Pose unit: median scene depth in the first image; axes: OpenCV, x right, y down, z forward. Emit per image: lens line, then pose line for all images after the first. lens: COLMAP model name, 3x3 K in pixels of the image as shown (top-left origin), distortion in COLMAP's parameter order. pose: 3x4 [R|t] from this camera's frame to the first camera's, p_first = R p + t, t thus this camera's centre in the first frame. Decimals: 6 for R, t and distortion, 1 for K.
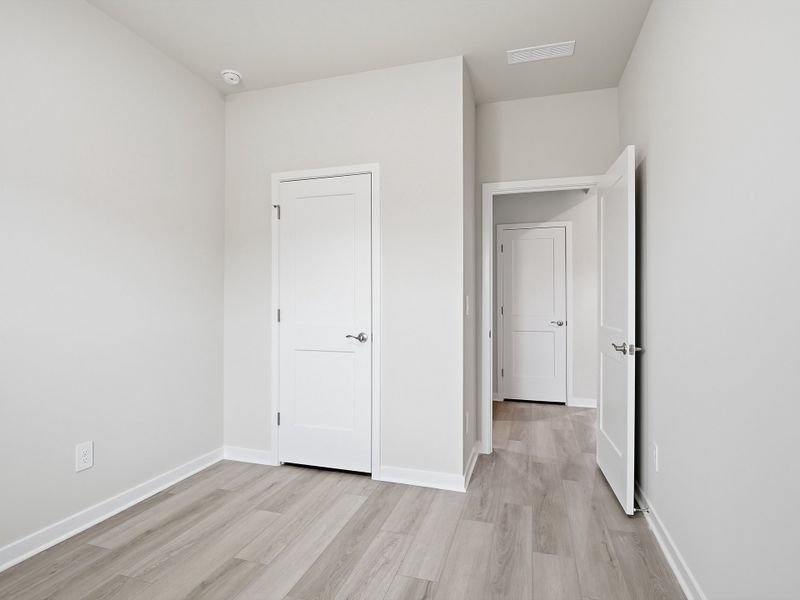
lens RADIAL K [[423.7, 0, 398.2], [0, 423.7, 301.3], [0, 0, 1]] dist [-0.013729, -0.001366]
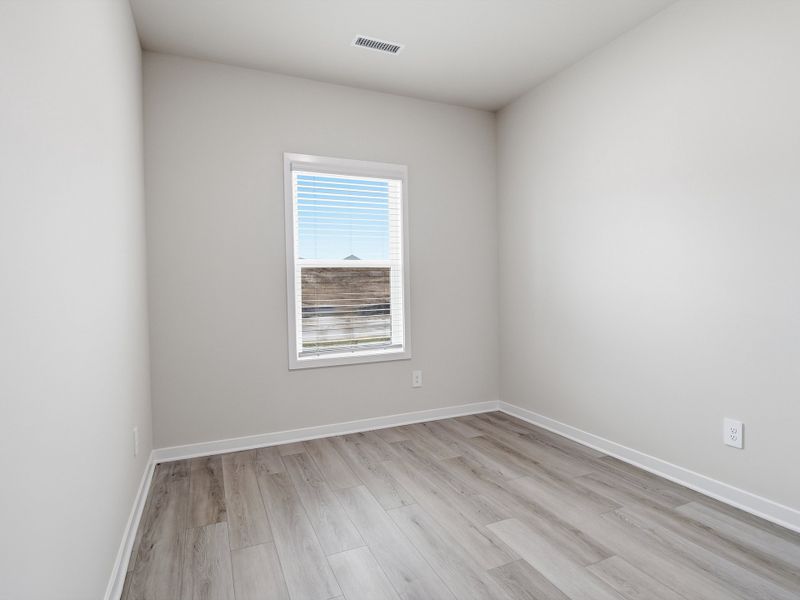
lens RADIAL K [[423.7, 0, 396.7], [0, 423.7, 297.1], [0, 0, 1]] dist [-0.013729, -0.001366]
pose [[-0.746141, 0.028200, -0.665191, 0.556707], [0.017998, 0.999592, 0.022188, 0.009021], [0.665545, 0.004583, -0.746344, 1.332905]]
